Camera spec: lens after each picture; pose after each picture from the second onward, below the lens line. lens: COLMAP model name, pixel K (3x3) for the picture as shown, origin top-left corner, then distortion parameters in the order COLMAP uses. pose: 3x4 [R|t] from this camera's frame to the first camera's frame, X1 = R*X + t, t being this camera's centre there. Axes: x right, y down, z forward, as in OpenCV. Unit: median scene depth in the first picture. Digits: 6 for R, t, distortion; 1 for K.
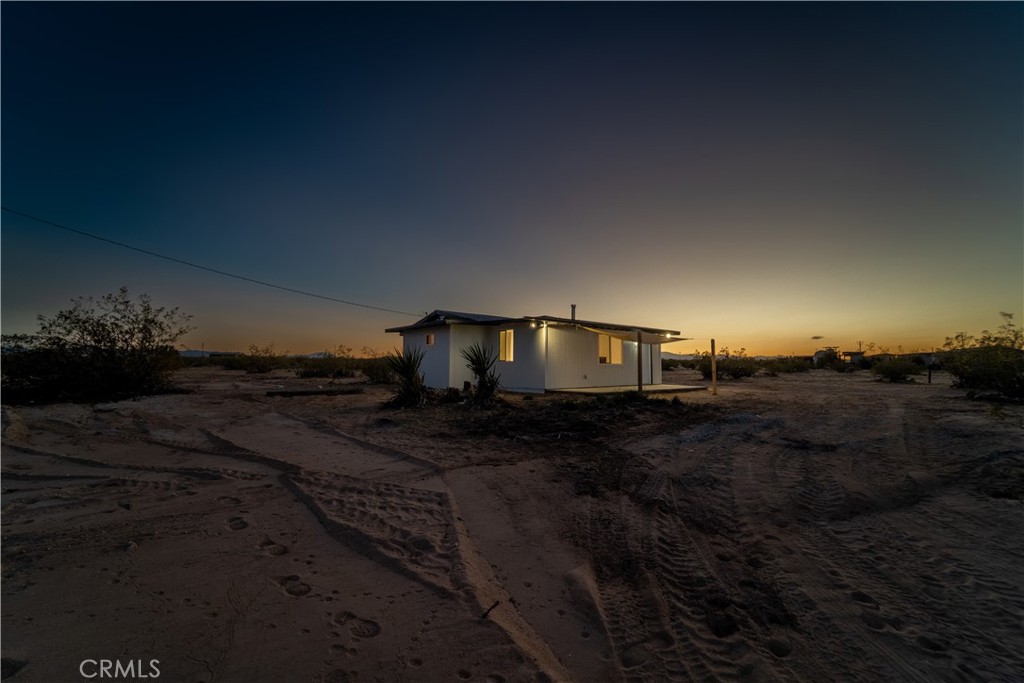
lens RADIAL K [[408.9, 0, 510.4], [0, 408.9, 337.8], [0, 0, 1]] dist [-0.020615, 0.000052]
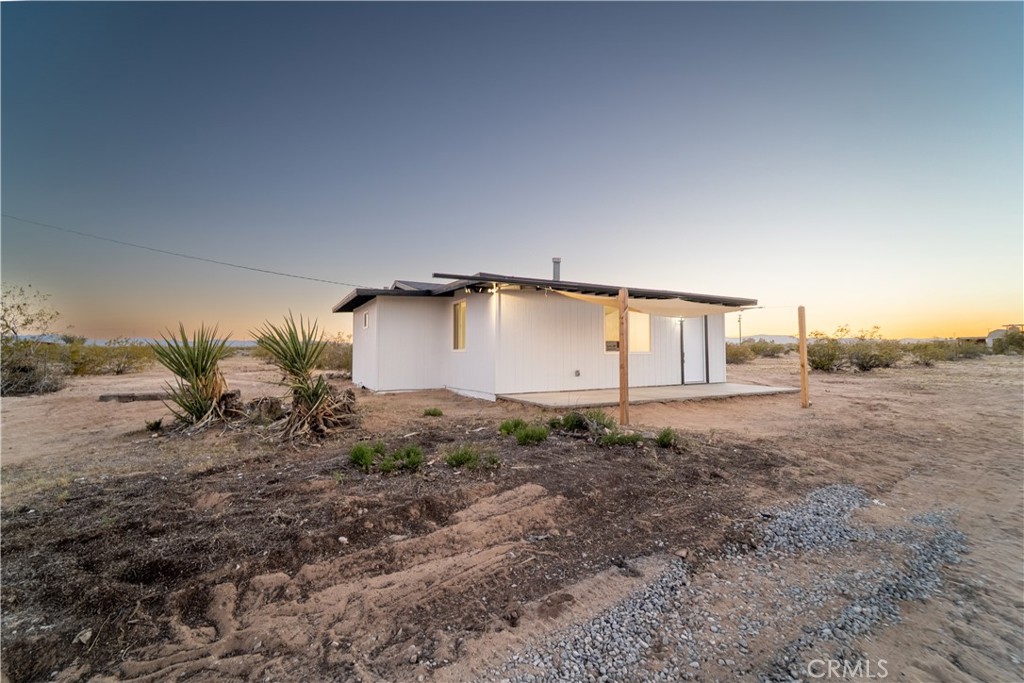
lens RADIAL K [[426.5, 0, 512.0], [0, 426.5, 341.5], [0, 0, 1]] dist [-0.022751, -0.000024]
pose [[0.978401, -0.012347, -0.206345, 0.335246], [0.021015, 0.998984, 0.039869, 0.028887], [0.205643, -0.043344, 0.977667, 0.521910]]
